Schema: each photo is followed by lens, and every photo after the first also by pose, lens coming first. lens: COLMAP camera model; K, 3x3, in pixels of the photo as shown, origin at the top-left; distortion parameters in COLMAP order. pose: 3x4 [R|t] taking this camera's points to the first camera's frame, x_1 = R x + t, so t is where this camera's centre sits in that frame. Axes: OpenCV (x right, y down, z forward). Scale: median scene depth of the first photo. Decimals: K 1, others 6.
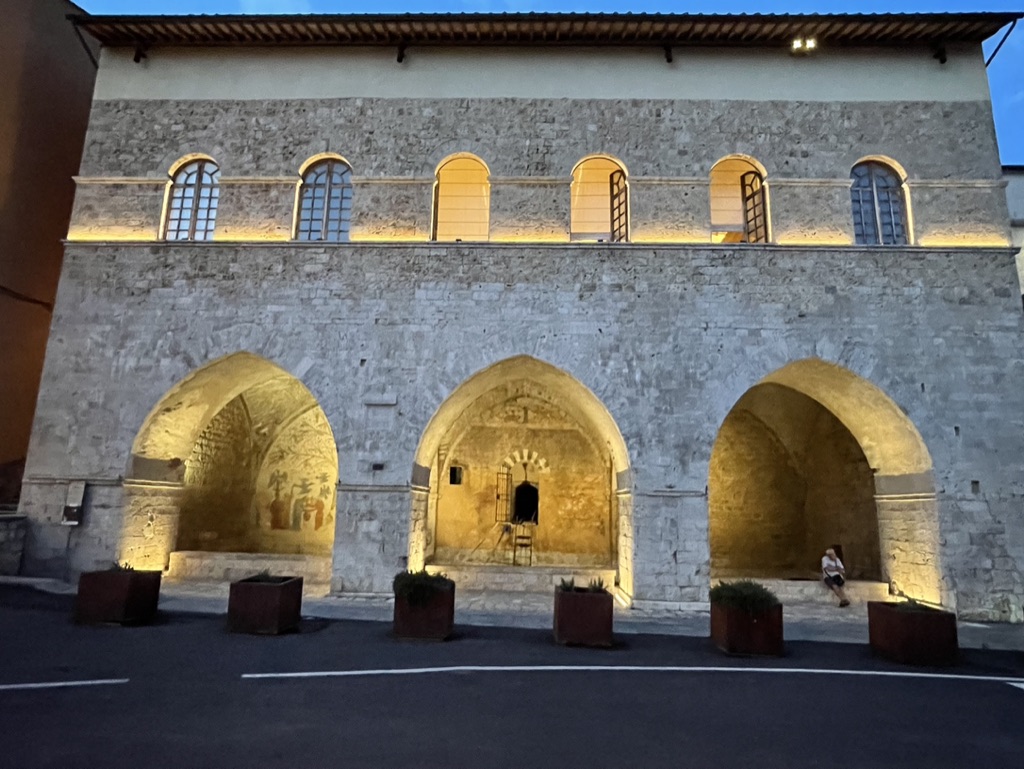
lens RADIAL K [[589.6, 0, 514.1], [0, 589.6, 385.7], [0, 0, 1]] dist [-0.006427, 0.008420]
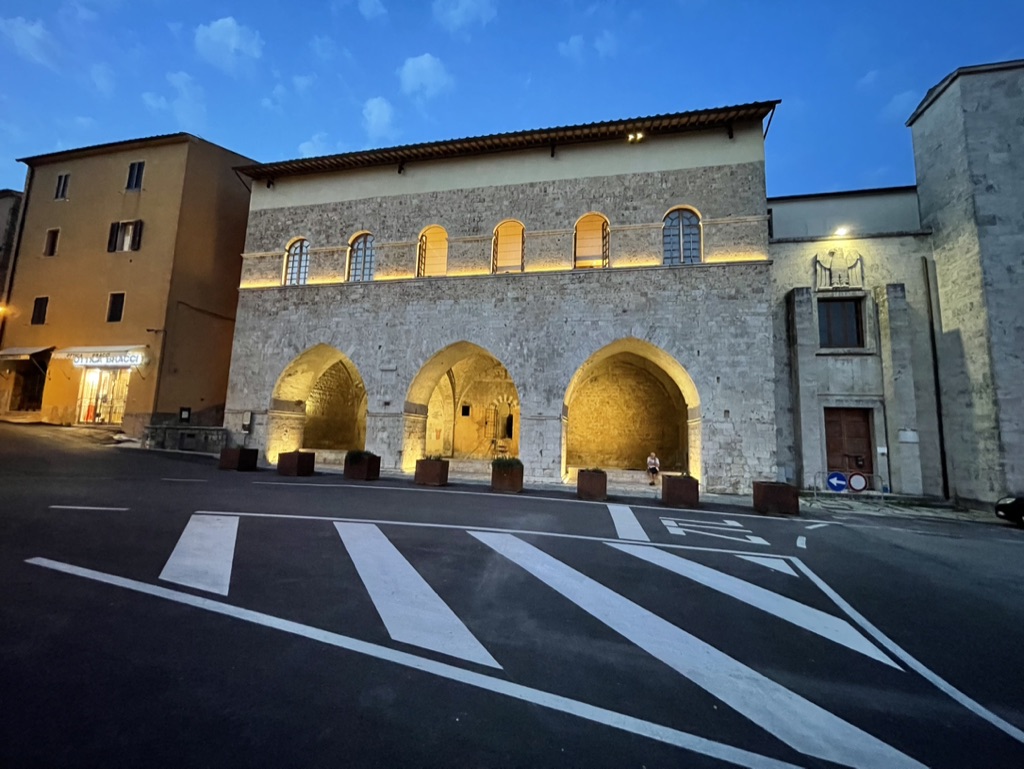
lens RADIAL K [[411.7, 0, 514.2], [0, 411.7, 380.5], [0, 0, 1]] dist [0.001948, 0.000621]
pose [[0.983624, -0.014641, -0.179638, 0.369849], [0.026331, 0.997674, 0.062867, -0.006036], [0.178300, -0.066568, 0.981722, -0.188675]]
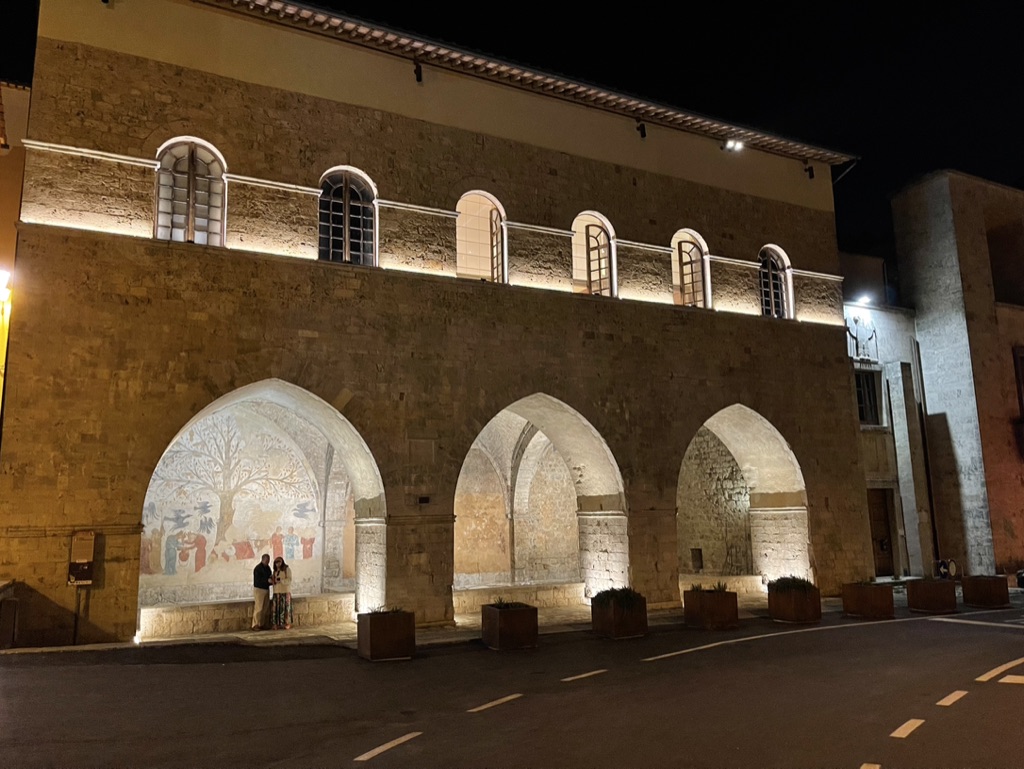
lens RADIAL K [[763.7, 0, 504.9], [0, 763.7, 383.0], [0, 0, 1]] dist [0.058251, -0.029504]
pose [[0.879269, 0.038777, 0.474745, -0.688564], [-0.054569, 0.998319, 0.019525, -0.092383], [-0.473190, -0.043074, 0.879907, -0.214221]]
